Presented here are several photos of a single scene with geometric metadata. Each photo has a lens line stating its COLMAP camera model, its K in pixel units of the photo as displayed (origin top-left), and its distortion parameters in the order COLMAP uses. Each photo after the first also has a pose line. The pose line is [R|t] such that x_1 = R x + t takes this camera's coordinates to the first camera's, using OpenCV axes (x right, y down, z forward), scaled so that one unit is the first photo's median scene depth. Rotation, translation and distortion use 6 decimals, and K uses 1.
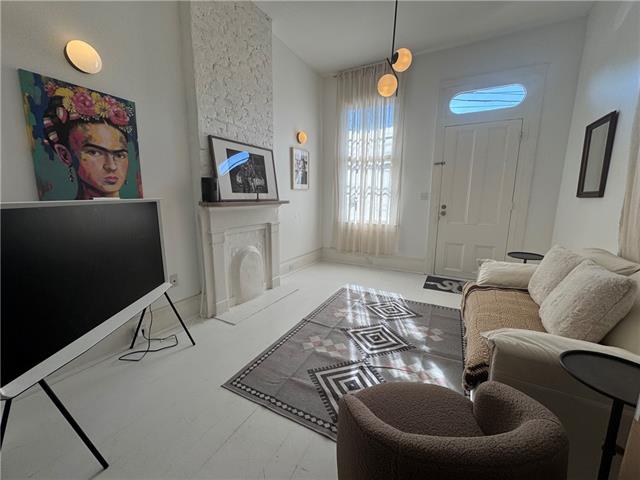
lens RADIAL K [[257.6, 0, 315.8], [0, 257.6, 228.0], [0, 0, 1]] dist [0.003004, 0.000207]
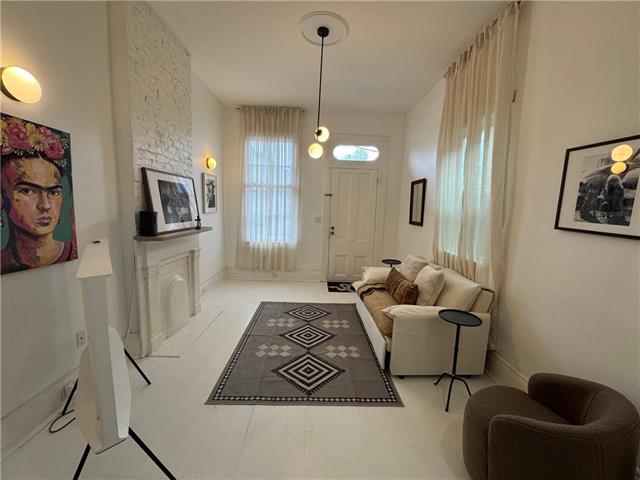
lens RADIAL K [[257.6, 0, 319.9], [0, 257.6, 233.3], [0, 0, 1]] dist [0.003004, 0.000207]
pose [[0.869880, -0.035027, 0.492018, -0.298641], [0.044615, 0.998974, -0.007762, -0.068058], [-0.491241, 0.028703, 0.870550, -0.161474]]
